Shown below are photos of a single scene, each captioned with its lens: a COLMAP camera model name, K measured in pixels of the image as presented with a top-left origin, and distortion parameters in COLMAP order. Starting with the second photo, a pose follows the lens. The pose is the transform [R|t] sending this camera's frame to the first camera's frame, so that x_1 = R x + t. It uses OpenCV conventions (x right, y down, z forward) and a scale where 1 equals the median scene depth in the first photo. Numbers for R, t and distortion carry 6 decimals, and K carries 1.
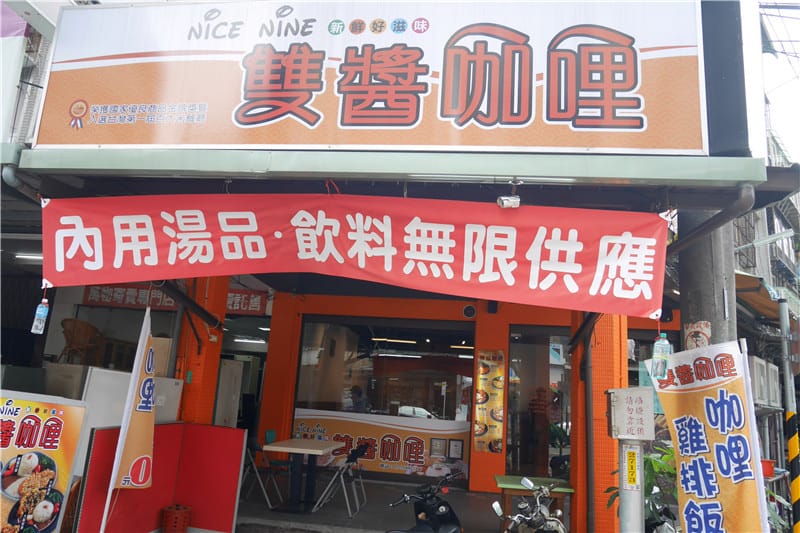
lens RADIAL K [[572.3, 0, 399.2], [0, 572.3, 260.7], [0, 0, 1]] dist [-0.053121, -0.000637]
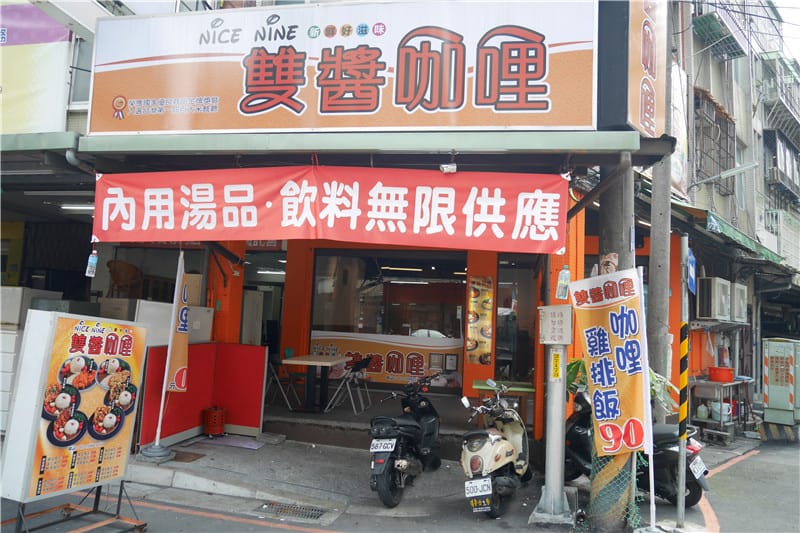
lens RADIAL K [[572.3, 0, 399.2], [0, 572.3, 260.7], [0, 0, 1]] dist [-0.053121, -0.000637]
pose [[0.998935, -0.024793, -0.038910, 0.117304], [0.029560, 0.991442, 0.127157, -0.059081], [0.035424, -0.128171, 0.991119, -0.321183]]
